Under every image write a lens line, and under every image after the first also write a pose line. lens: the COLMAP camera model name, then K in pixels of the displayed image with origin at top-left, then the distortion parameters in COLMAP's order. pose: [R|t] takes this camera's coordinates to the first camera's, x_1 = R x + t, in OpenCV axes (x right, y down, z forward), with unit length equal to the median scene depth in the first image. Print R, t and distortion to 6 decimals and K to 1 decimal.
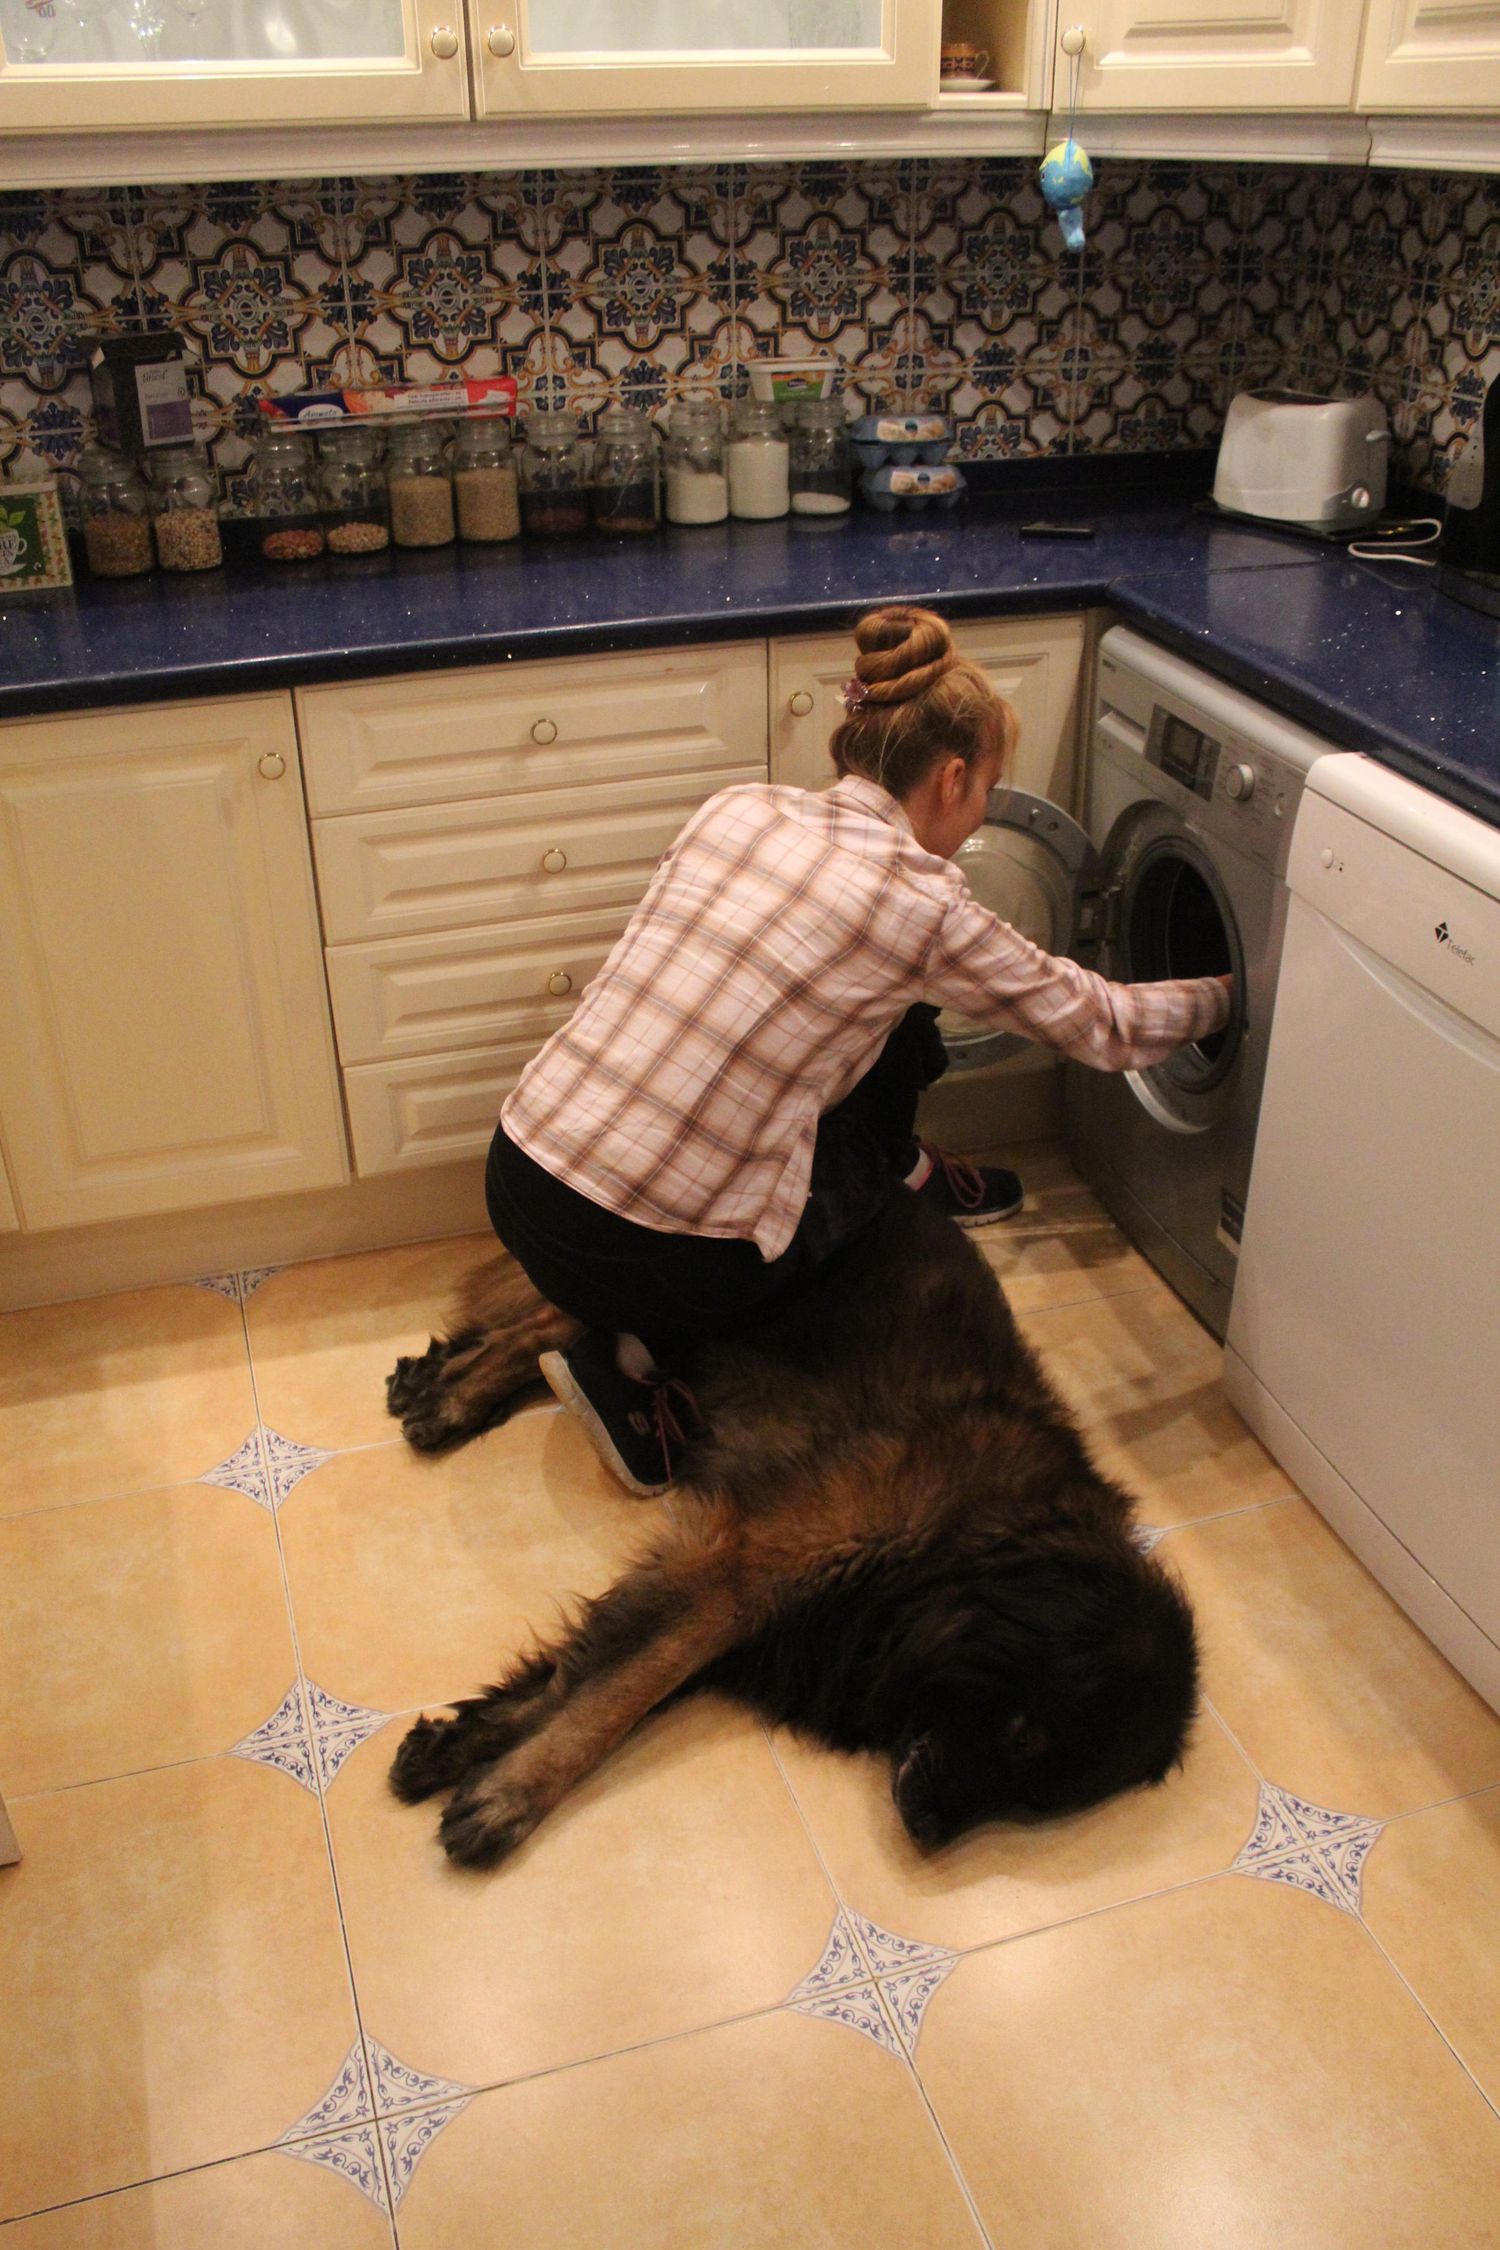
lens RADIAL K [[1853.5, 0, 750.0], [0, 1853.5, 1125.0], [0, 0, 1]] dist [-0.169557, 0.164604]
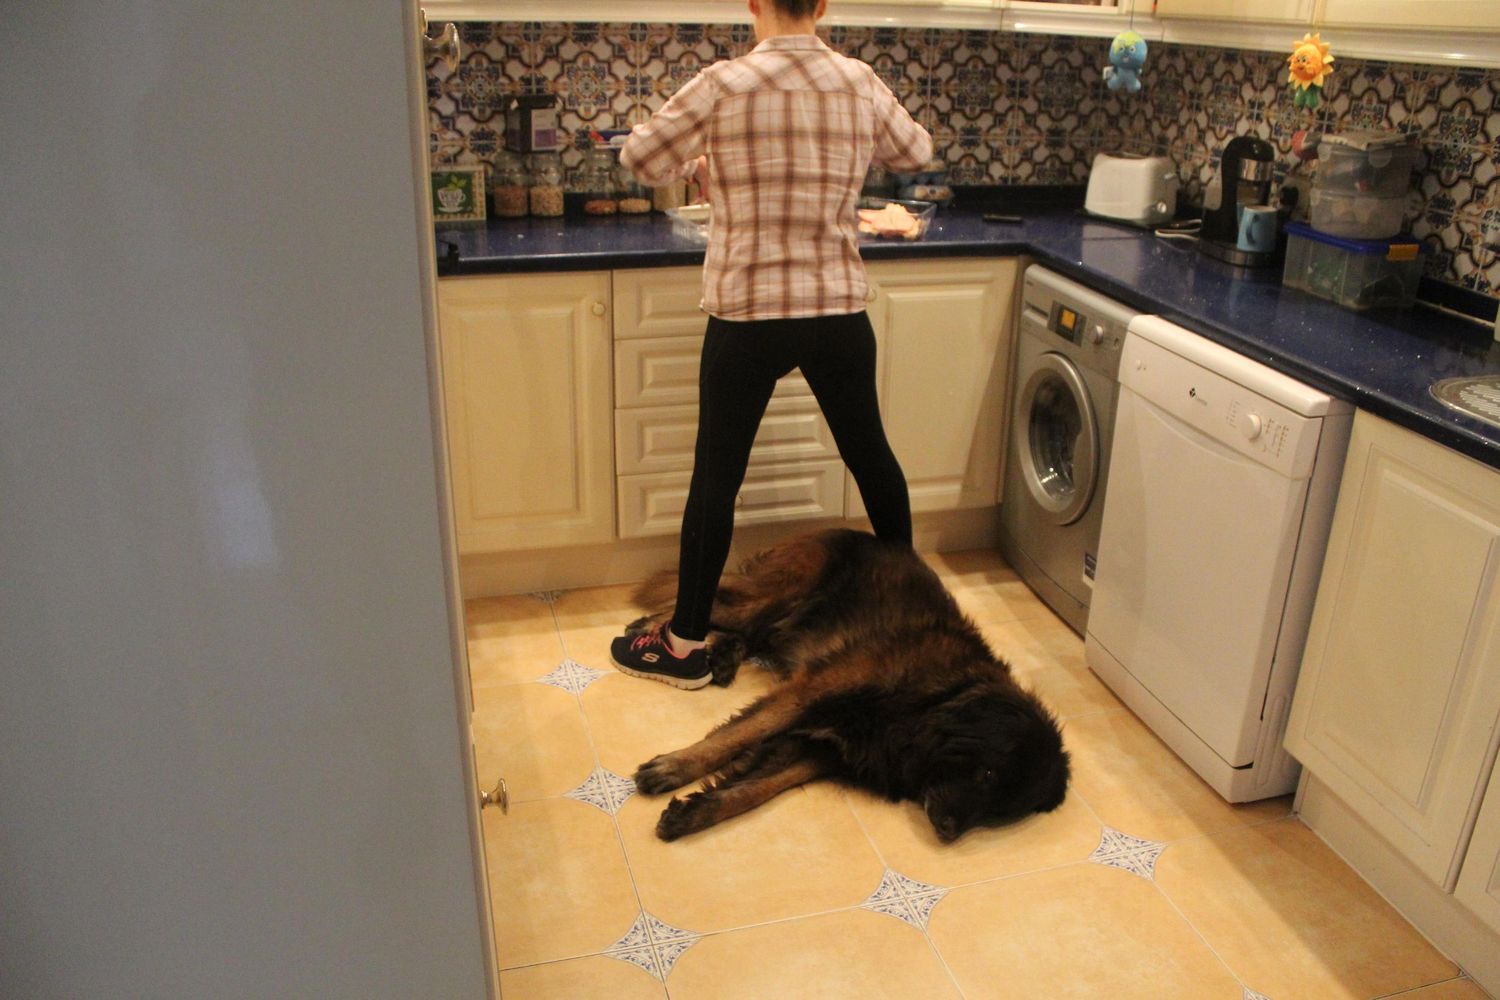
lens RADIAL K [[1235.7, 0, 785.9], [0, 1235.7, 496.9], [0, 0, 1]] dist [-0.169557, 0.164604]
pose [[0.999148, 0.040967, 0.005067, -0.054470], [-0.039923, 0.990211, -0.133748, 0.146369], [-0.010497, 0.133432, 0.991002, -0.232840]]
